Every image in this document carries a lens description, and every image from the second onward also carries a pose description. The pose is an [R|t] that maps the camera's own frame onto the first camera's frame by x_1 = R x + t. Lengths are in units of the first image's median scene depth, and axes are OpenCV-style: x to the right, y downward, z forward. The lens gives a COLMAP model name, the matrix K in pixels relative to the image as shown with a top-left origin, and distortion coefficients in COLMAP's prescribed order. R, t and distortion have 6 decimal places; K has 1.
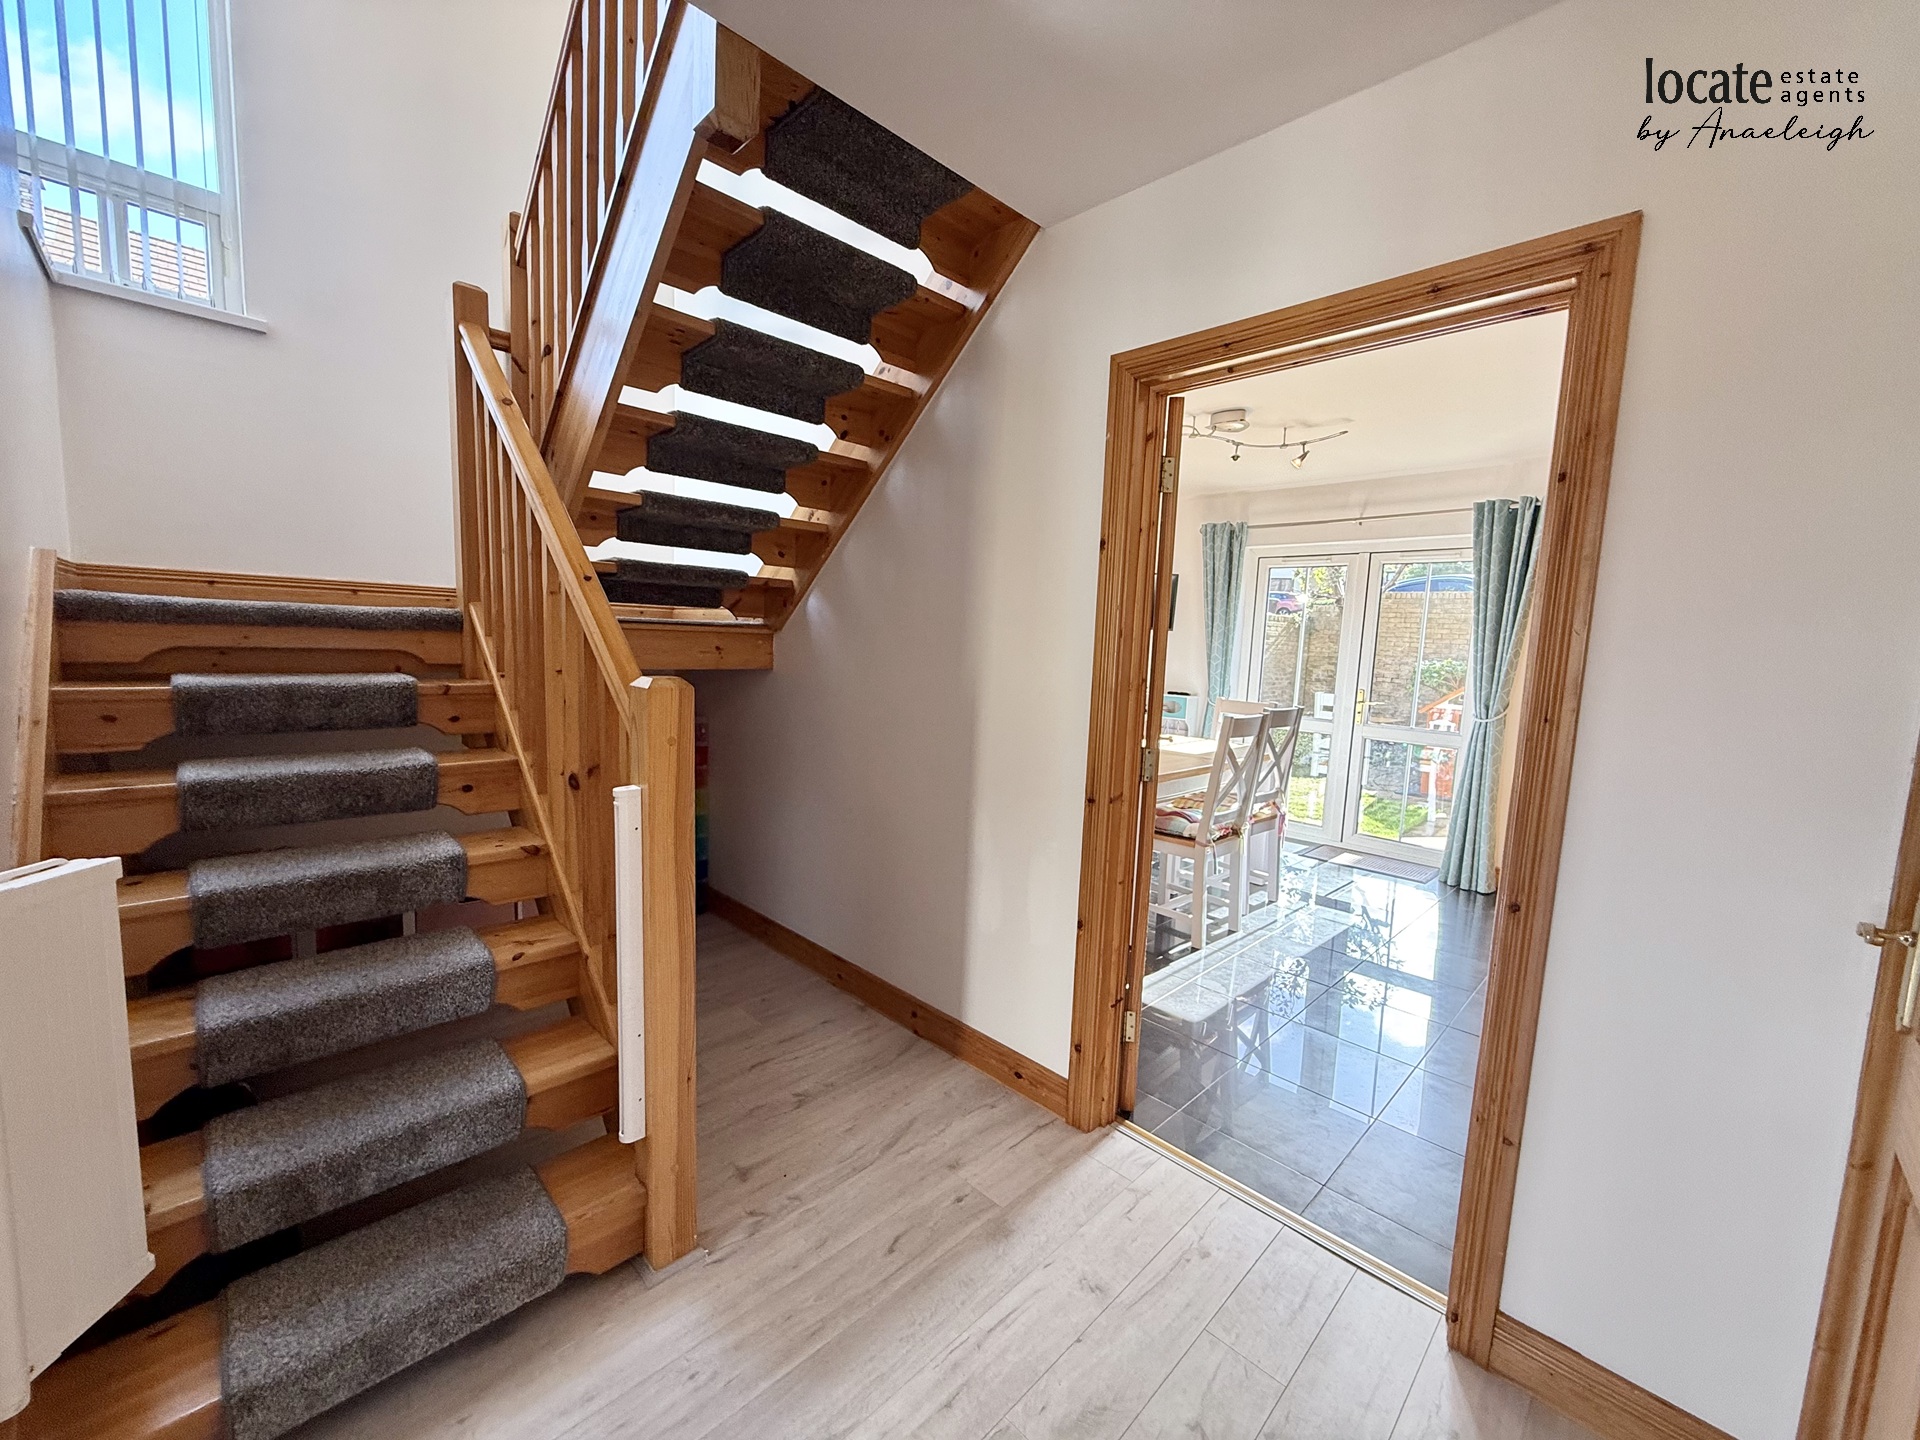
lens RADIAL K [[759.7, 0, 957.9], [0, 759.7, 719.7], [0, 0, 1]] dist [-0.002478, 0.000105]
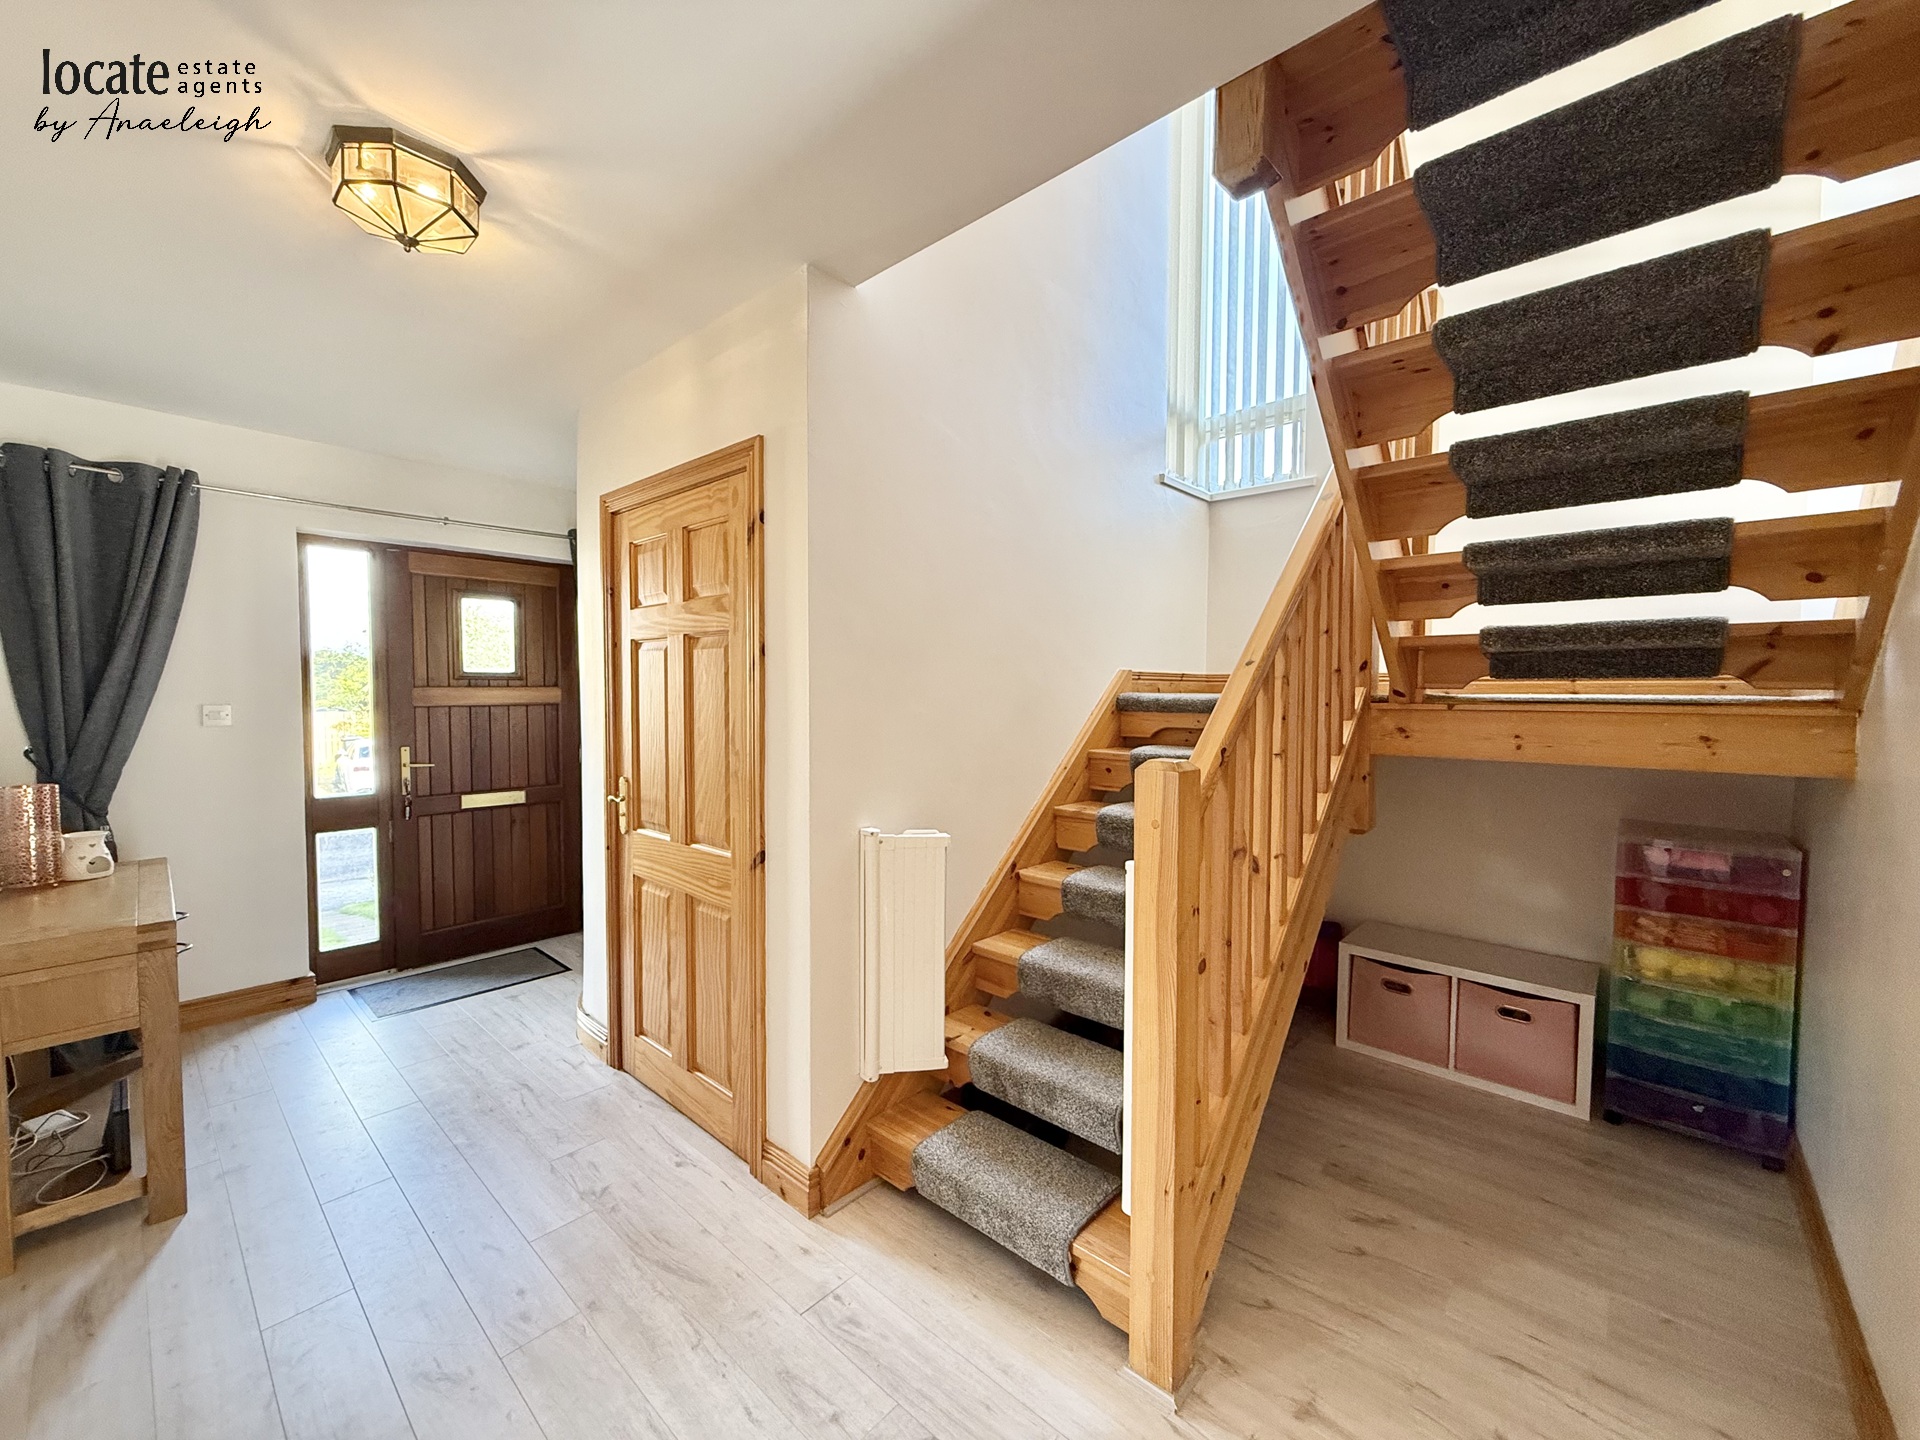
lens RADIAL K [[759.7, 0, 950.0], [0, 759.7, 721.7], [0, 0, 1]] dist [-0.002478, 0.000105]
pose [[0.044510, -0.001234, -0.999008, 0.429868], [-0.110278, 0.993882, -0.006141, -0.049322], [0.992904, 0.110442, 0.044102, 0.482198]]
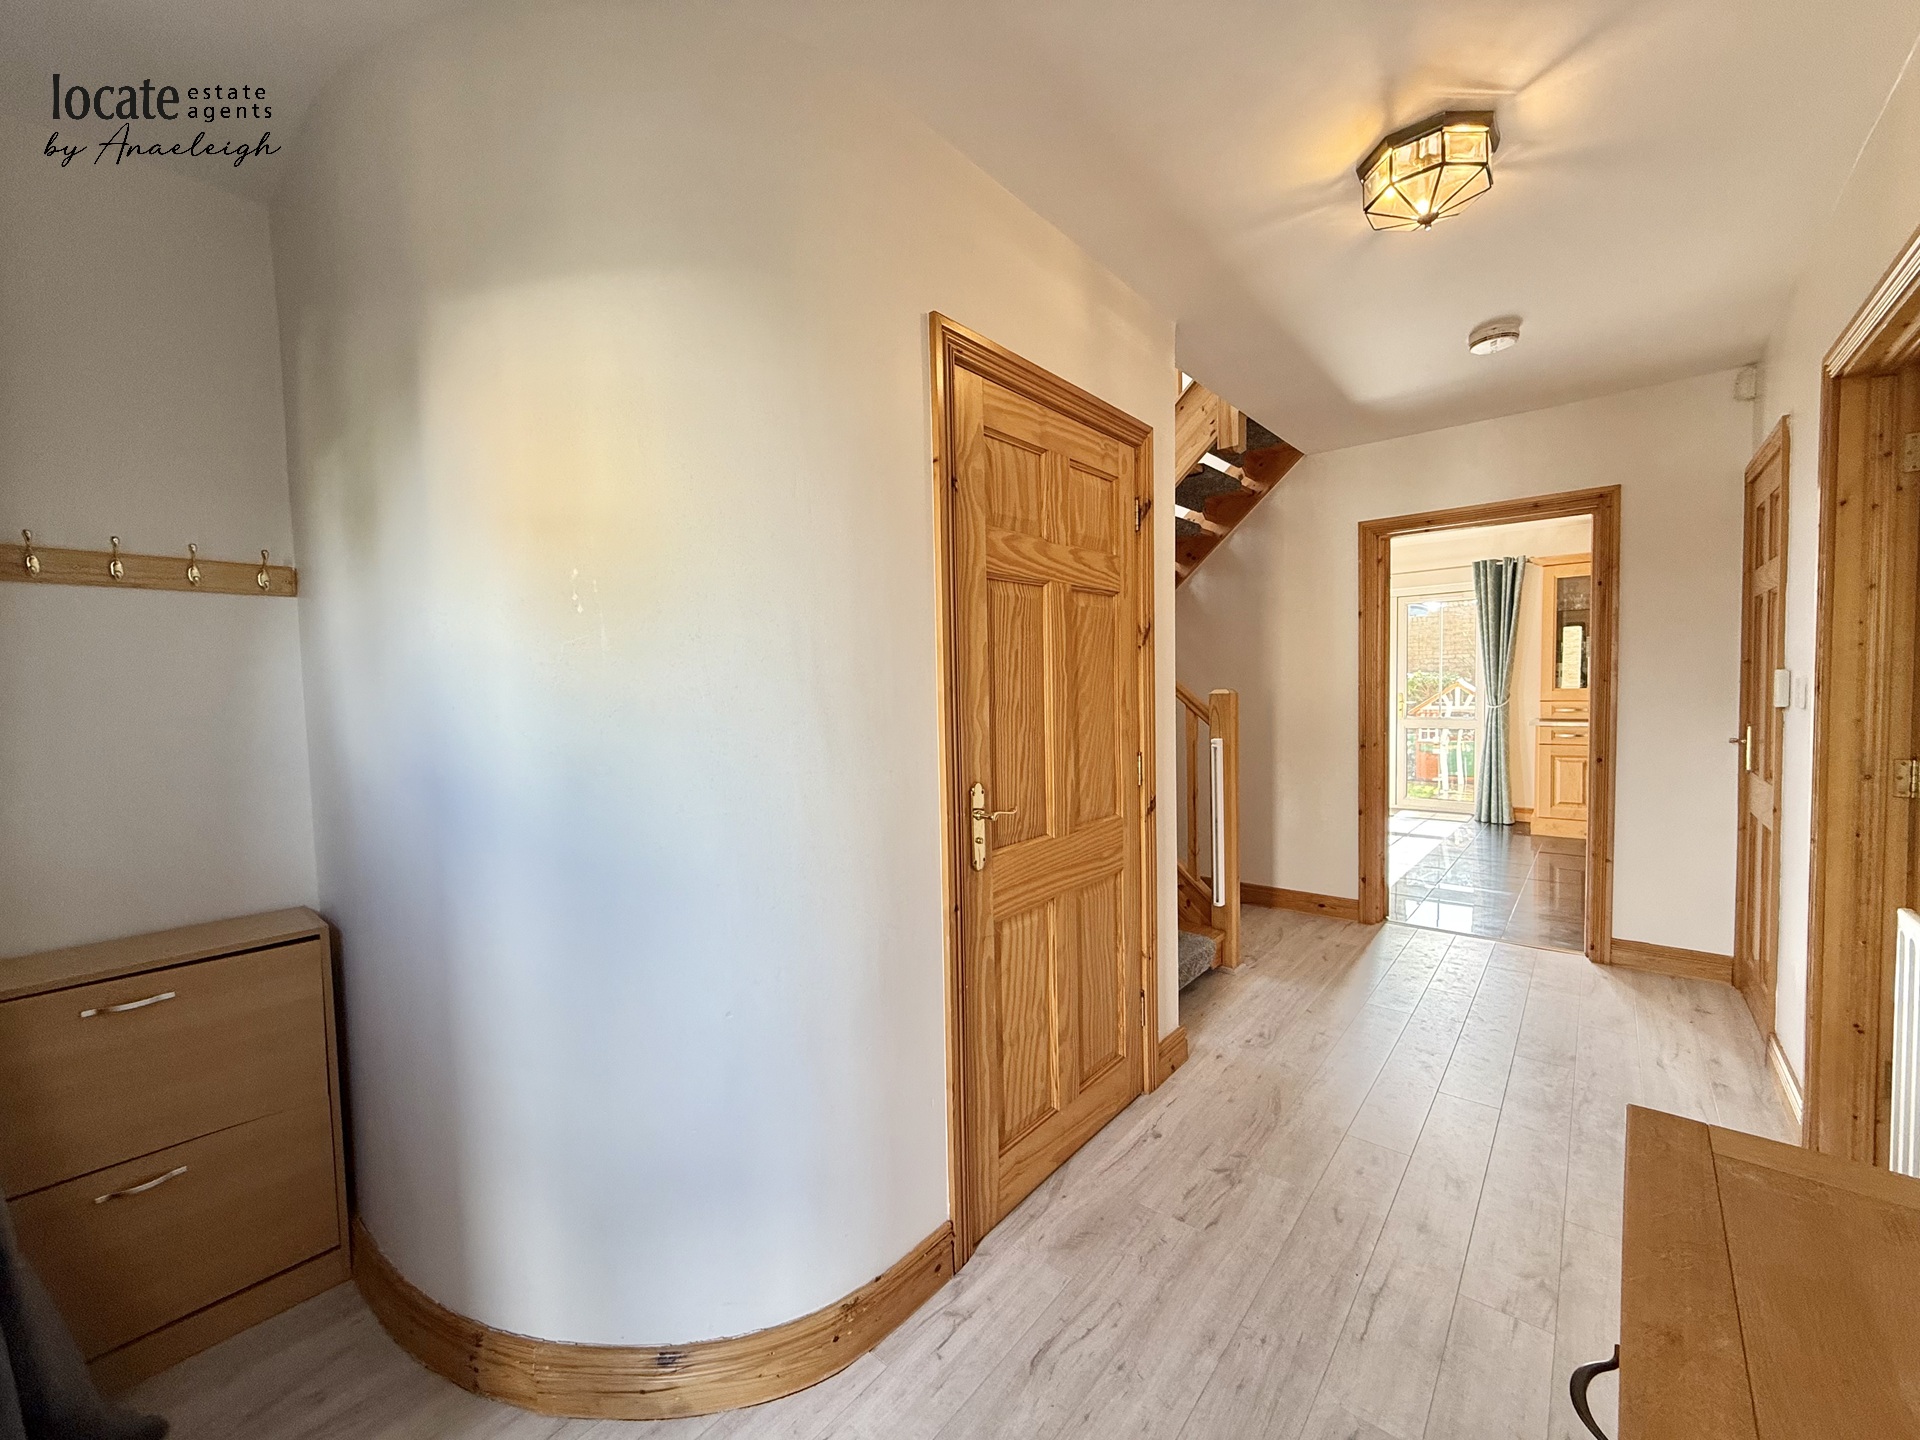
lens RADIAL K [[759.7, 0, 953.2], [0, 759.7, 722.8], [0, 0, 1]] dist [-0.002478, 0.000105]
pose [[0.995117, -0.068844, 0.070730, -0.952799], [0.072788, 0.995841, -0.054796, 0.074626], [-0.066663, 0.059676, 0.995989, -0.820395]]
